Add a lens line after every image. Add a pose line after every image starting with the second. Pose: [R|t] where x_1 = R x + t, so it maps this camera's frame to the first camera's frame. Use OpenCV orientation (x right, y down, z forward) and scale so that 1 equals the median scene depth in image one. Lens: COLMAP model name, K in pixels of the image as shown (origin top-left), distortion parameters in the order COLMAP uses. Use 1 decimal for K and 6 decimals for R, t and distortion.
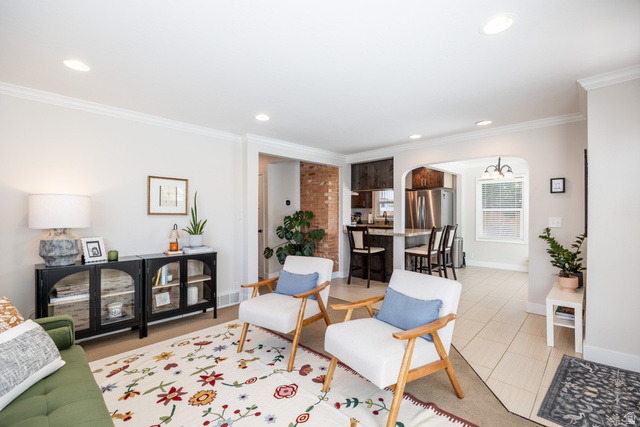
lens RADIAL K [[288.3, 0, 323.6], [0, 288.3, 213.8], [0, 0, 1]] dist [-0.002494, -0.000003]
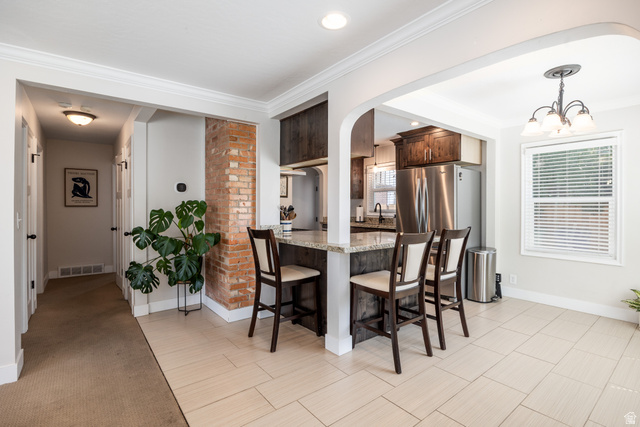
lens RADIAL K [[317.1, 0, 318.0], [0, 317.1, 210.7], [0, 0, 1]] dist [-0.001271, -0.000593]
pose [[0.989991, 0.006430, -0.140987, 0.275509], [-0.005117, 0.999940, 0.009675, 0.003001], [0.141041, -0.008857, 0.989964, 0.407790]]
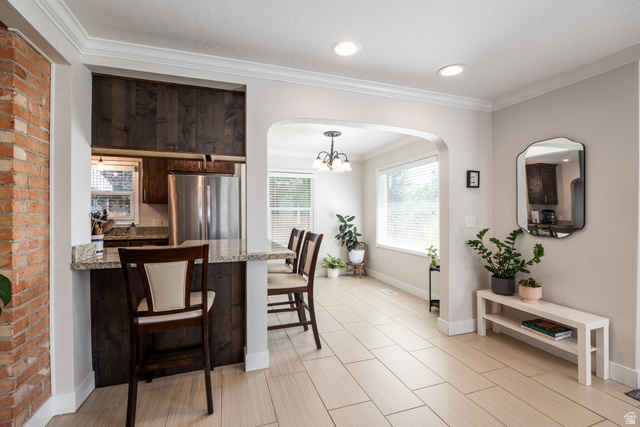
lens RADIAL K [[277.8, 0, 327.4], [0, 277.8, 214.5], [0, 0, 1]] dist [-0.001393, -0.000204]
pose [[0.454492, 0.000197, 0.890751, -0.080759], [0.004616, 0.999986, -0.002576, 0.005714], [-0.890739, 0.005283, 0.454485, 0.624182]]
